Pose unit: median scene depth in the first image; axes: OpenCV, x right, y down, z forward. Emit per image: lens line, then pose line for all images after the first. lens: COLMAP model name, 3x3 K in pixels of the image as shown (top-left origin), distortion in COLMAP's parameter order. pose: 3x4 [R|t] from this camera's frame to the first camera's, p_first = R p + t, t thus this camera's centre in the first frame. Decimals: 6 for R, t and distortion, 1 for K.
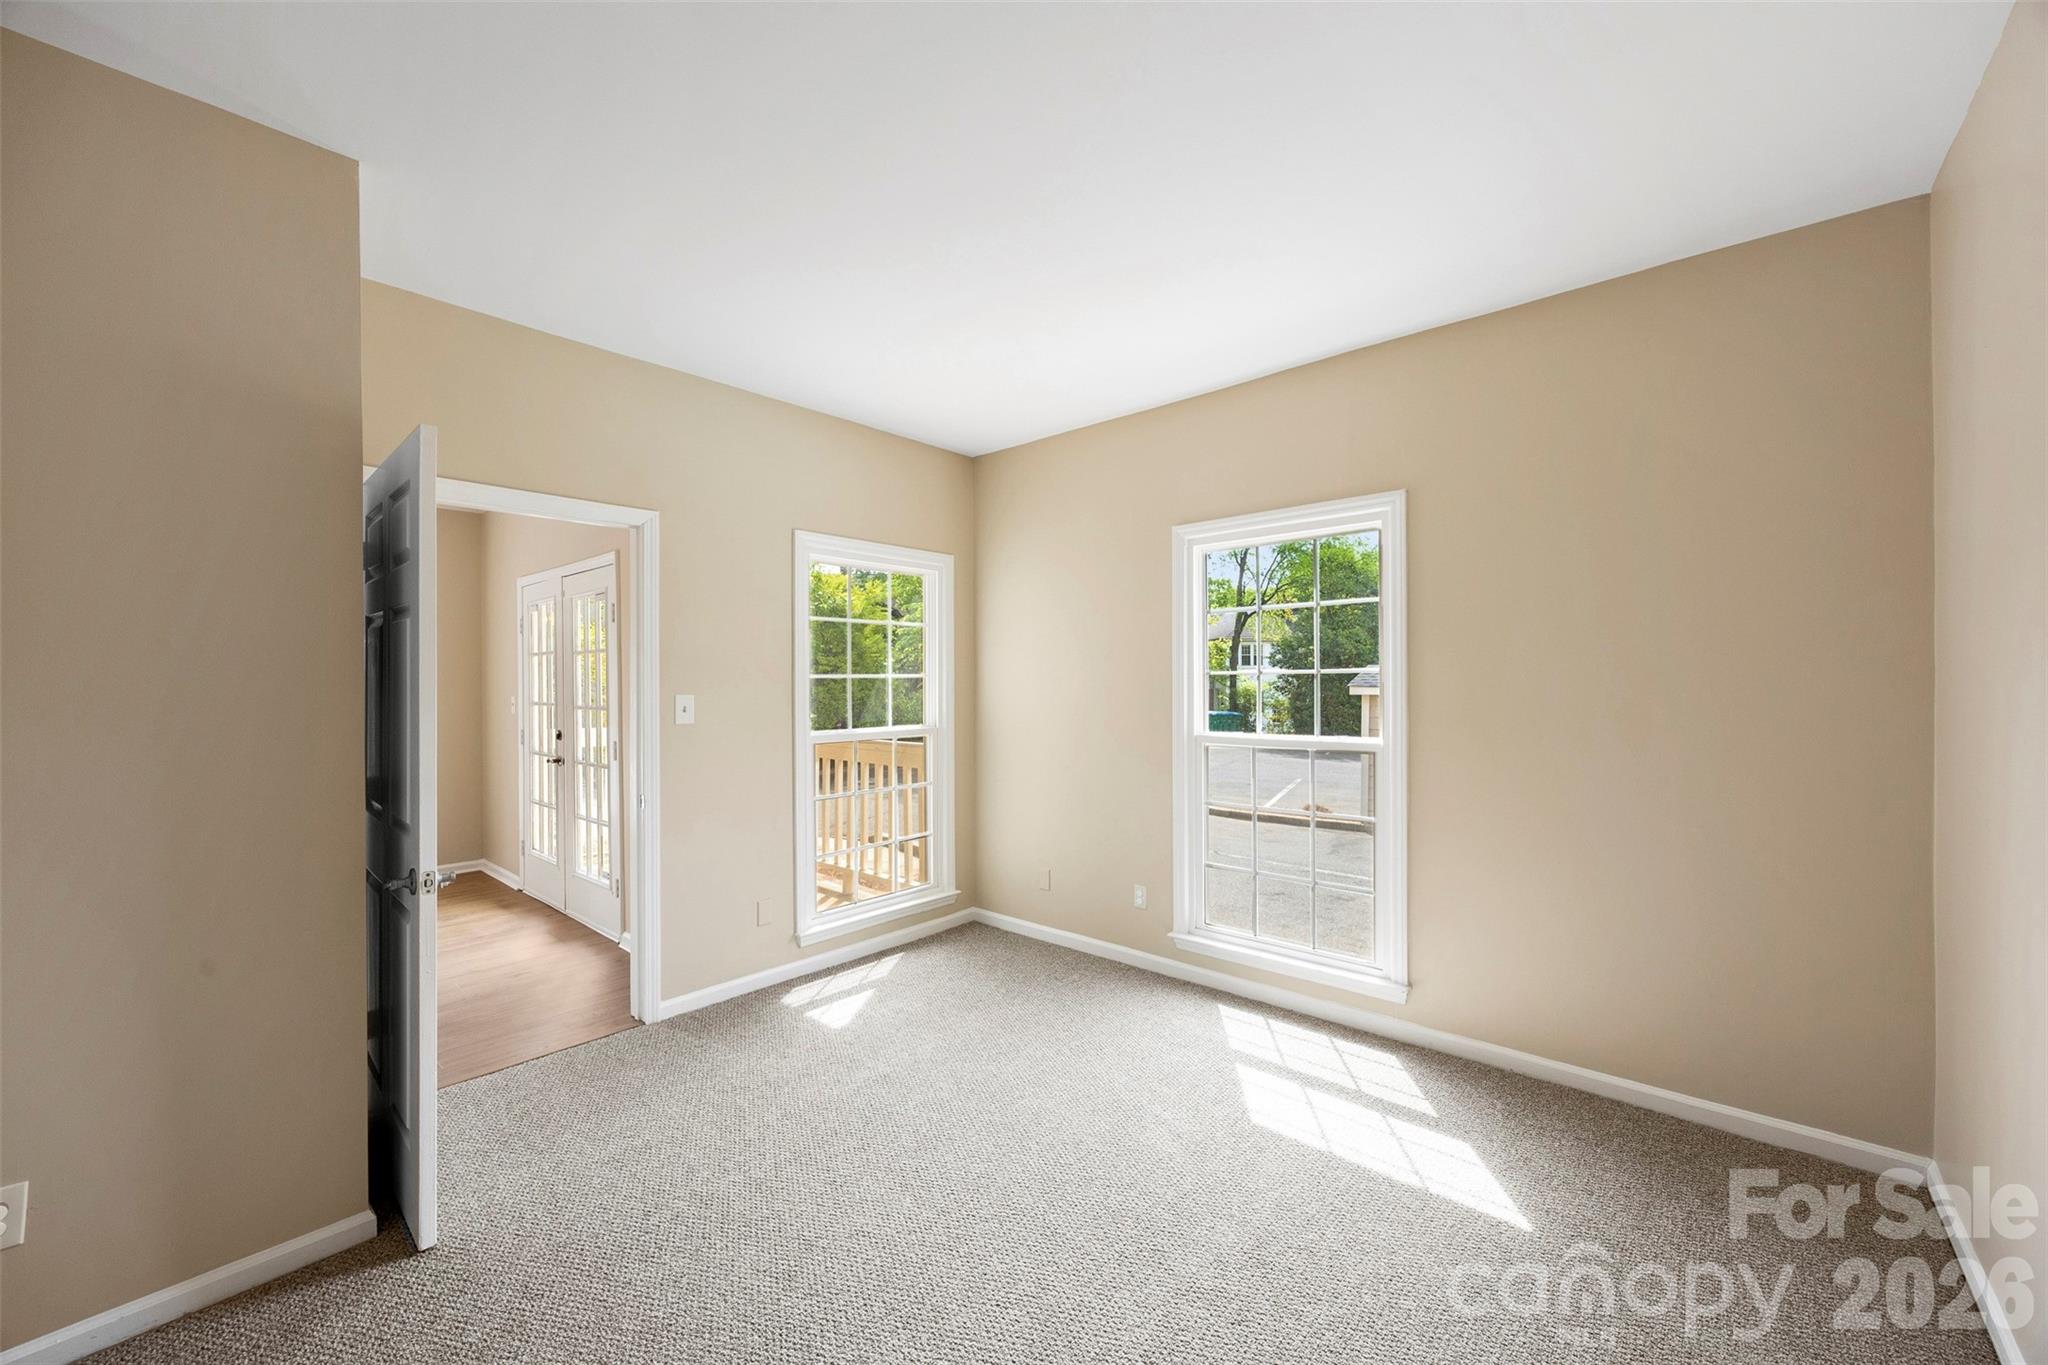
lens RADIAL K [[776.5, 0, 1017.2], [0, 776.5, 680.2], [0, 0, 1]] dist [-0.010317, 0.000085]
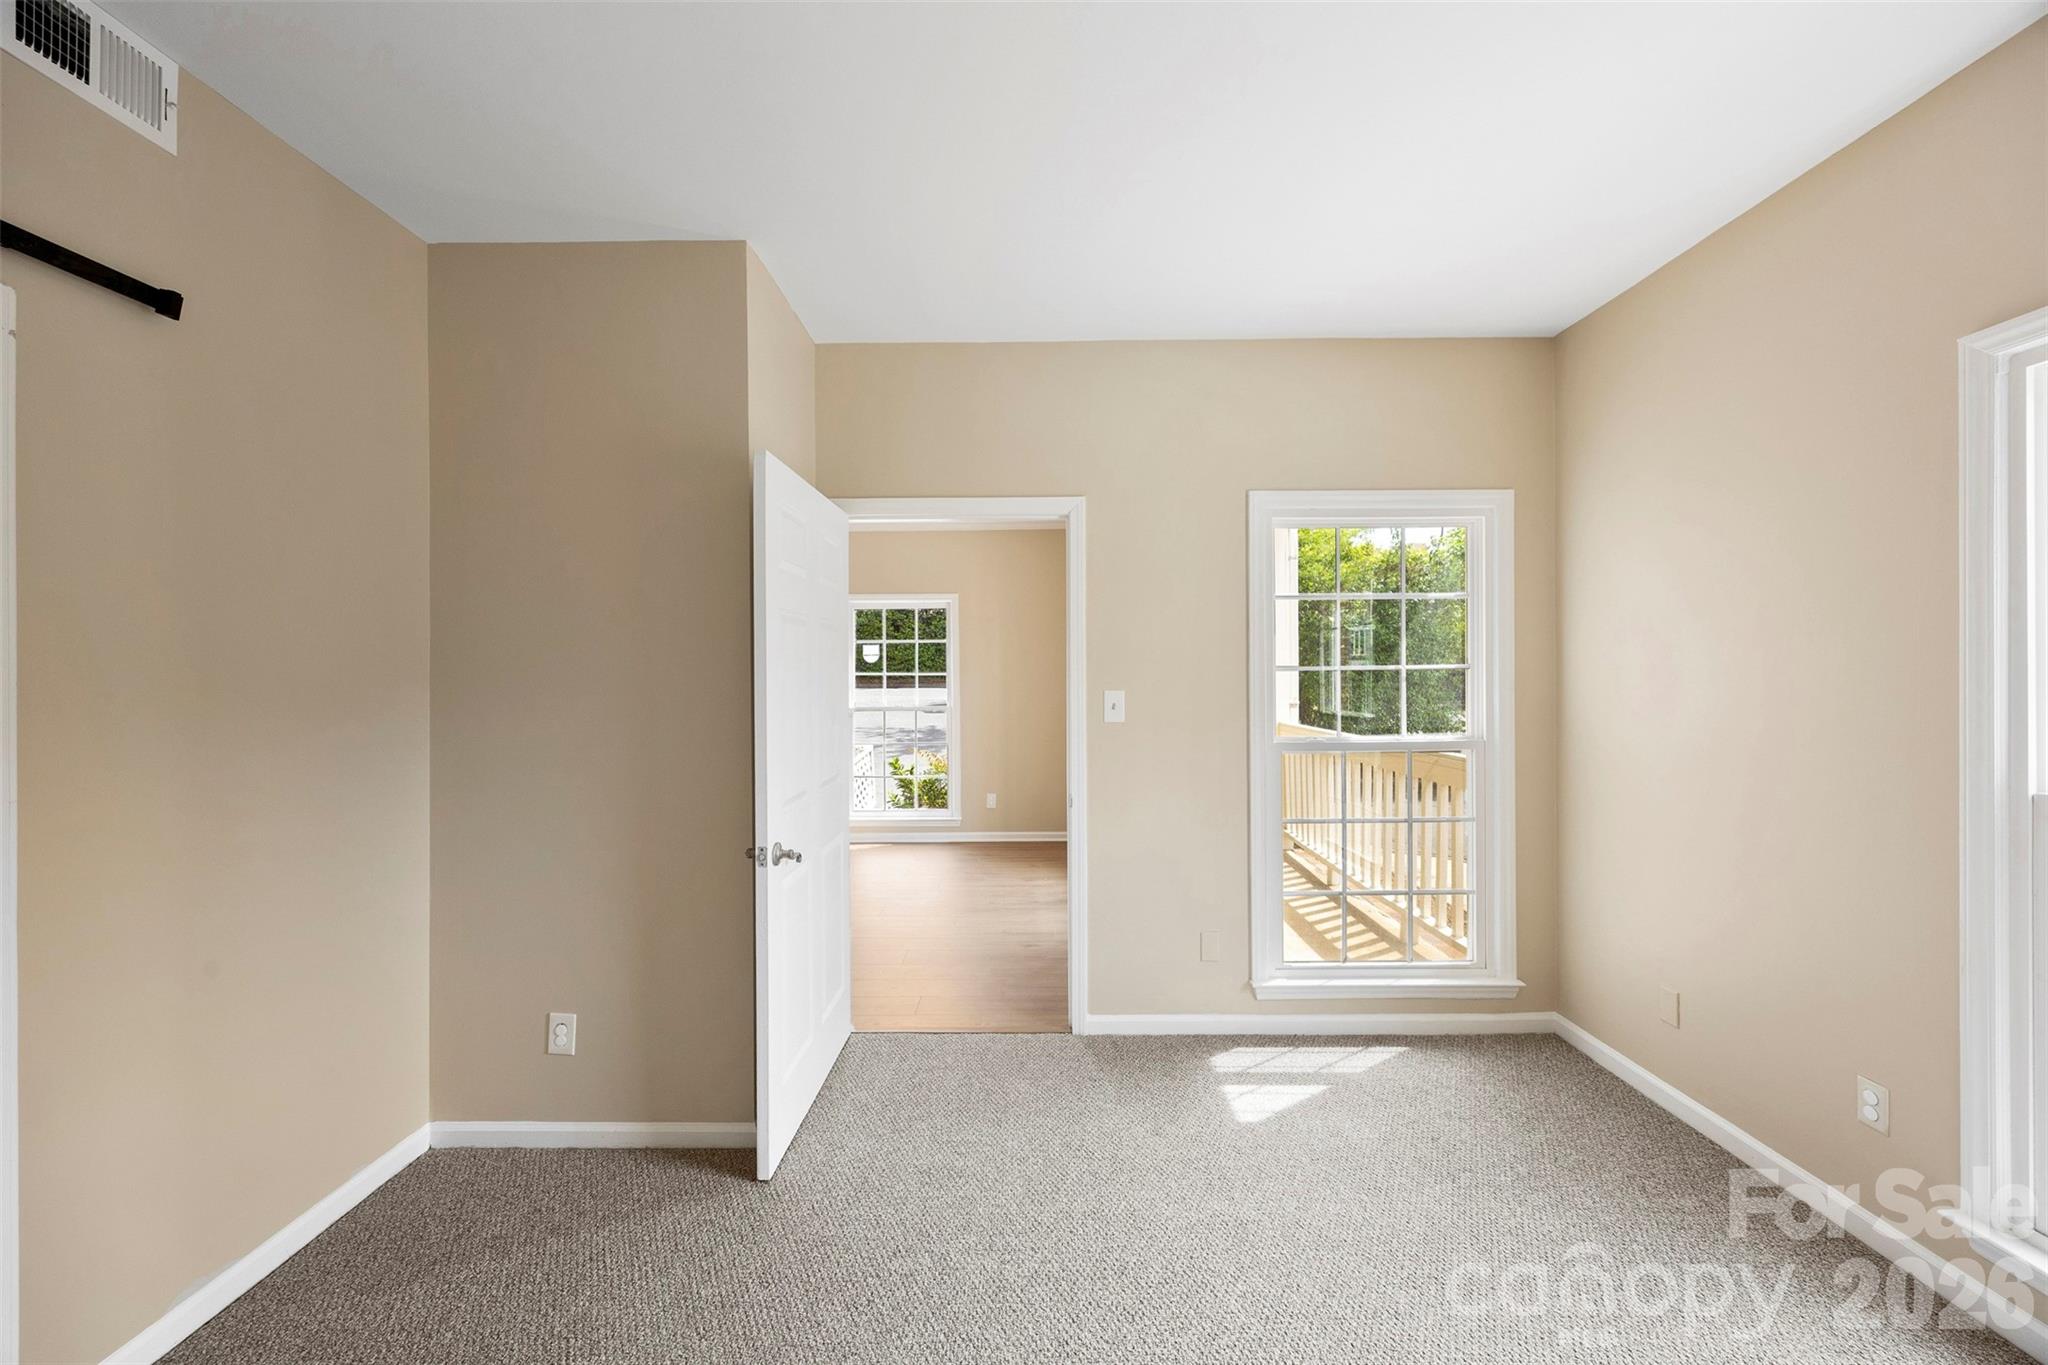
lens RADIAL K [[776.5, 0, 1017.2], [0, 776.5, 680.2], [0, 0, 1]] dist [-0.010317, 0.000085]
pose [[0.660722, 0.001613, -0.750629, 0.172098], [0.006618, 0.999946, 0.007974, -0.001790], [0.750602, -0.010236, 0.660675, 0.277254]]
